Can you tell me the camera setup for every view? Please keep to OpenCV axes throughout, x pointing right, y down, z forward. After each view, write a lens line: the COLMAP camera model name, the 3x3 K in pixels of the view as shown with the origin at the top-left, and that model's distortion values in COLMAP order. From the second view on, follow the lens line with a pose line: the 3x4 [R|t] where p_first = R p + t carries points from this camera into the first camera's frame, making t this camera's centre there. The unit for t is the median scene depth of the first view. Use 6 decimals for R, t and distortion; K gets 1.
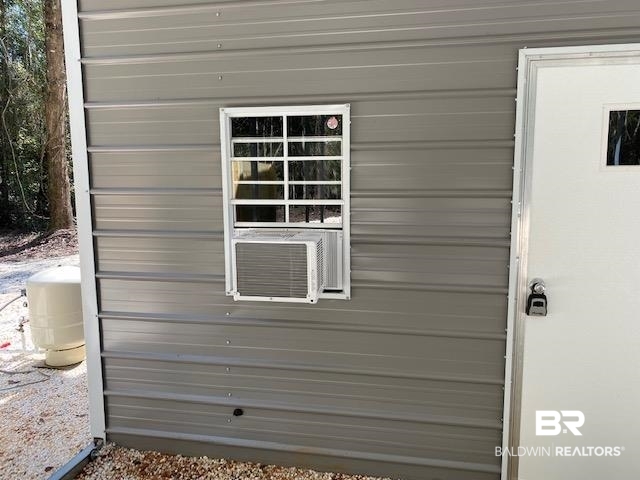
lens RADIAL K [[487.6, 0, 318.7], [0, 487.6, 239.6], [0, 0, 1]] dist [0.037706, 0.000916]
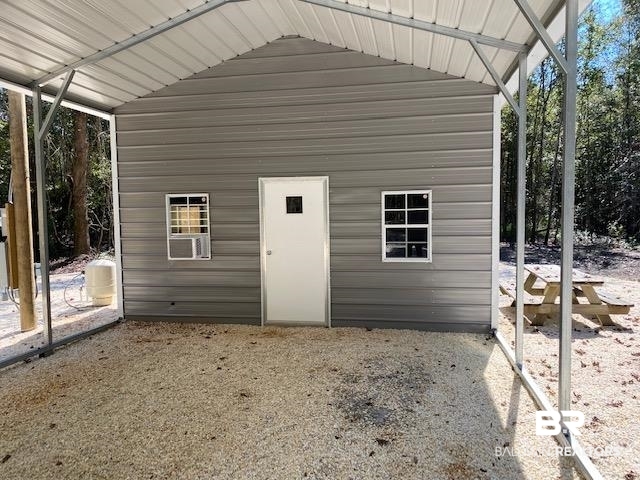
lens RADIAL K [[487.6, 0, 322.2], [0, 487.6, 241.0], [0, 0, 1]] dist [0.037706, 0.000916]
pose [[0.999921, -0.010808, 0.006491, 0.694389], [0.011233, 0.997513, -0.069579, 0.216671], [-0.005722, 0.069647, 0.997555, -1.857107]]
